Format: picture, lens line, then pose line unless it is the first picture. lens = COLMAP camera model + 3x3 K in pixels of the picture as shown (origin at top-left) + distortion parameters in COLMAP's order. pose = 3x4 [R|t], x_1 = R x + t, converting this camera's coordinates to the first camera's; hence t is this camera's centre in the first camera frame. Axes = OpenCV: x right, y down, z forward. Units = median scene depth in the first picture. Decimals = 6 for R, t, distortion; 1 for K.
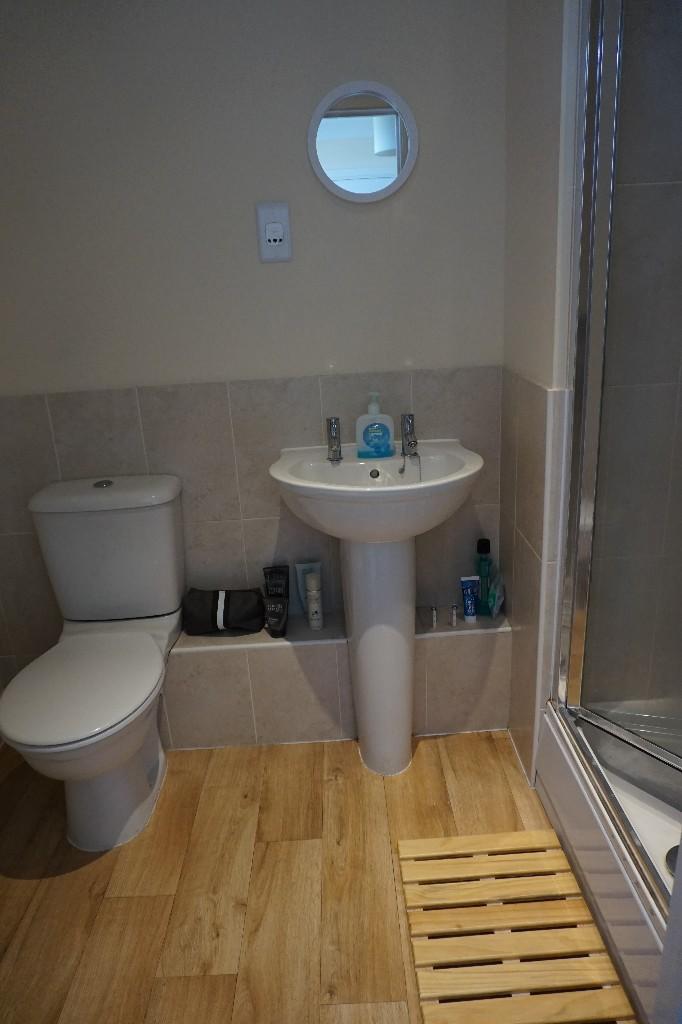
lens RADIAL K [[699.2, 0, 342.6], [0, 699.2, 510.3], [0, 0, 1]] dist [-0.021492, 0.001988]
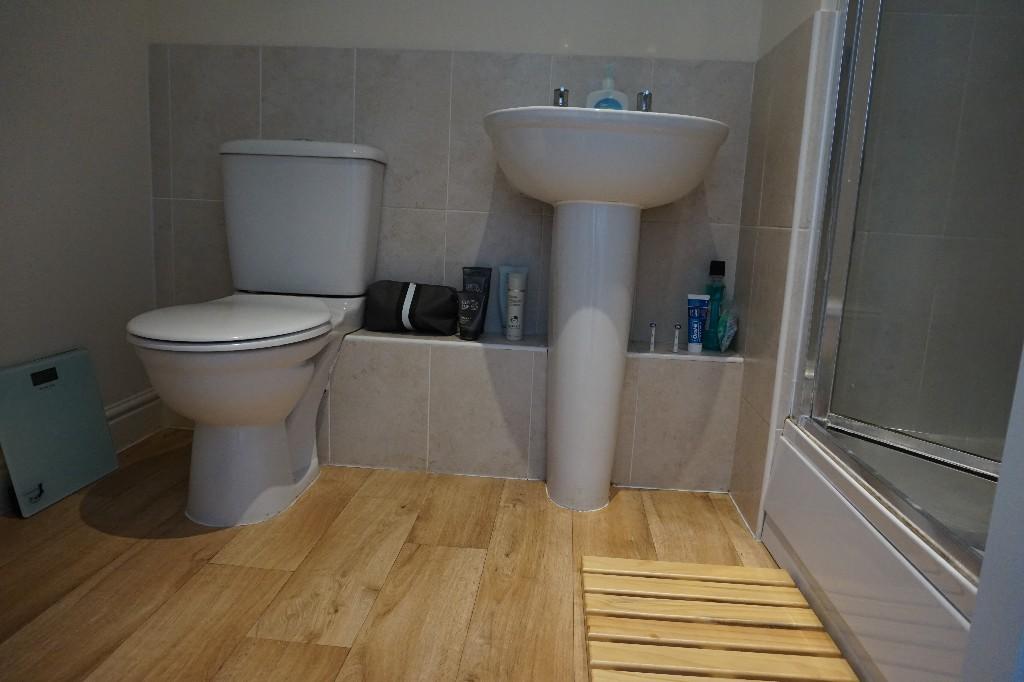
lens RADIAL K [[699.2, 0, 511.3], [0, 699.2, 341.8], [0, 0, 1]] dist [-0.021492, 0.001988]
pose [[0.990014, 0.115501, -0.080814, 0.032060], [-0.126943, 0.979751, -0.154834, 0.332177], [0.061294, 0.163547, 0.984630, 0.162277]]
